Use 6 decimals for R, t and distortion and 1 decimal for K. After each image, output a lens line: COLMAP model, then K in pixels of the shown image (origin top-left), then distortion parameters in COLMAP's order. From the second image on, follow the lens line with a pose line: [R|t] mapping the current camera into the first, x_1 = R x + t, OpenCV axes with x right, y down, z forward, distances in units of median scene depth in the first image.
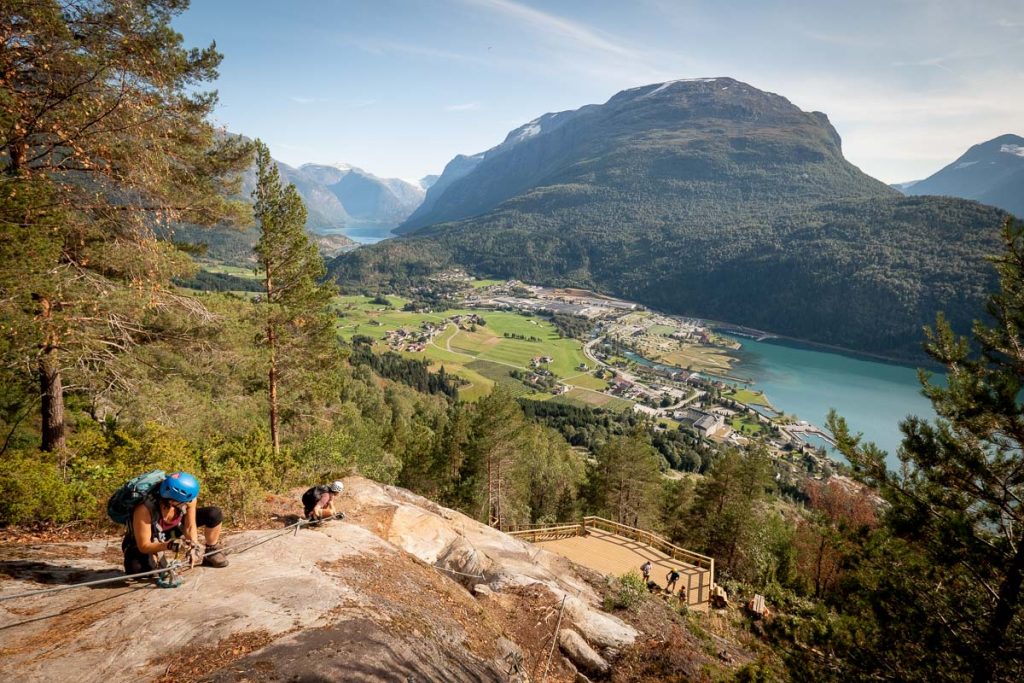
lens RADIAL K [[452.1, 0, 506.3], [0, 452.1, 335.5], [0, 0, 1]] dist [0.000277, -0.001900]
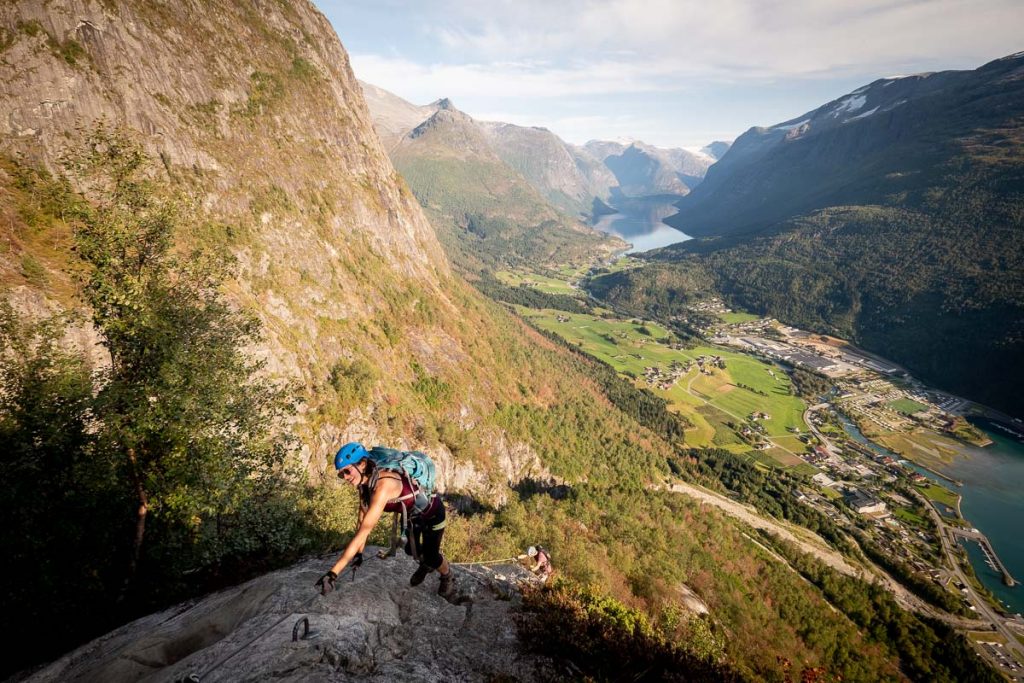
lens RADIAL K [[452.1, 0, 508.0], [0, 452.1, 341.9], [0, 0, 1]] dist [0.000277, -0.001900]
pose [[0.847377, 0.165698, -0.504477, 0.045199], [-0.127755, 0.985777, 0.109193, -0.111010], [0.515395, -0.028078, 0.856493, -0.269605]]
